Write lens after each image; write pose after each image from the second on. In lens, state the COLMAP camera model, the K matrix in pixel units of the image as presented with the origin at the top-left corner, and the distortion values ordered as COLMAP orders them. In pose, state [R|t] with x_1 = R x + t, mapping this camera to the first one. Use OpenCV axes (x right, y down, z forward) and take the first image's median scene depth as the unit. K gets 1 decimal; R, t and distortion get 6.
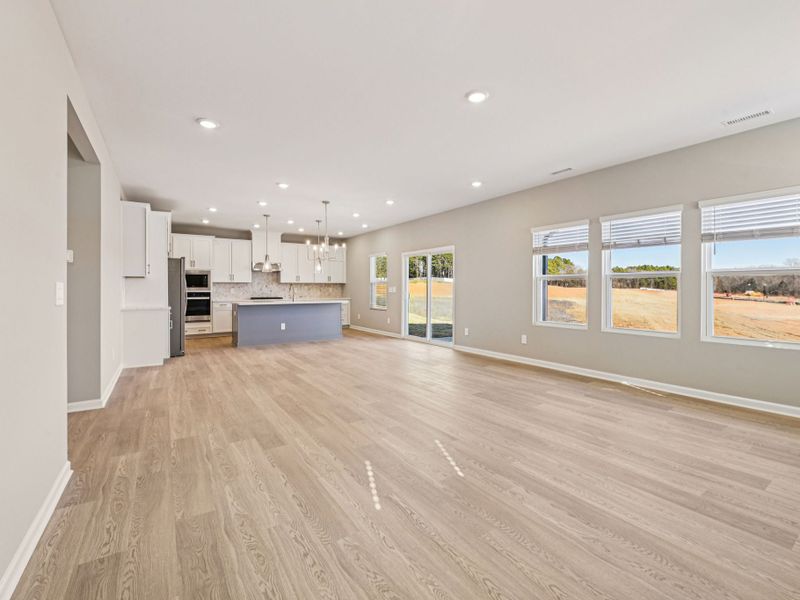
lens RADIAL K [[370.5, 0, 392.0], [0, 370.5, 289.0], [0, 0, 1]] dist [-0.001860, -0.000495]
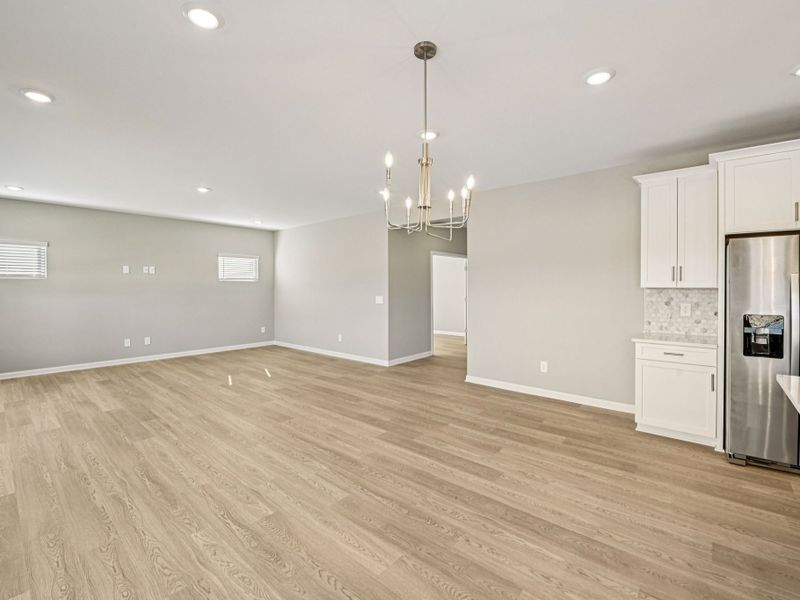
lens RADIAL K [[360.9, 0, 402.5], [0, 360.9, 295.8], [0, 0, 1]] dist [-0.019468, -0.000247]
pose [[-0.951868, 0.014987, -0.306142, -0.080224], [0.006172, 0.999539, 0.029742, -0.042917], [0.306446, 0.026421, -0.951521, 1.591361]]
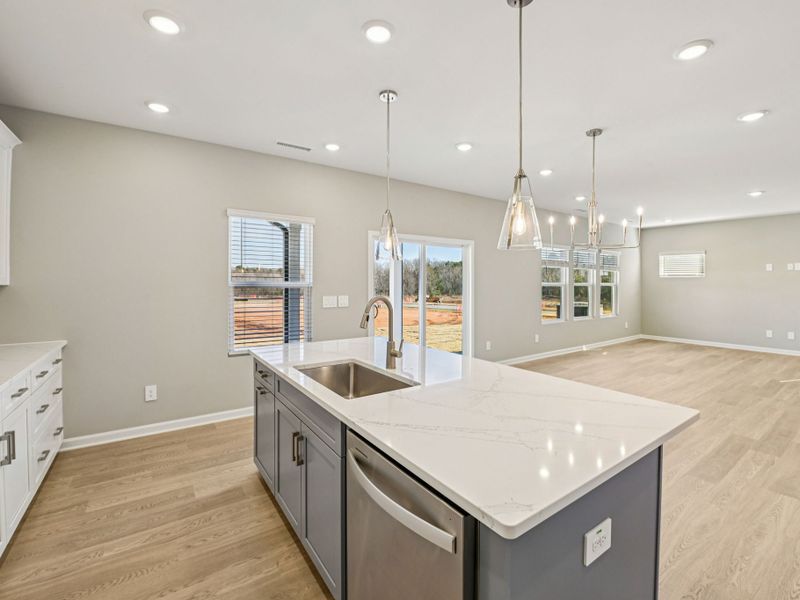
lens RADIAL K [[360.9, 0, 402.5], [0, 360.9, 295.8], [0, 0, 1]] dist [-0.019468, -0.000247]
pose [[-0.050192, -0.030745, 0.998266, -0.815243], [-0.000007, 0.999526, 0.030784, -0.035910], [-0.998740, 0.001538, -0.050168, 1.590315]]
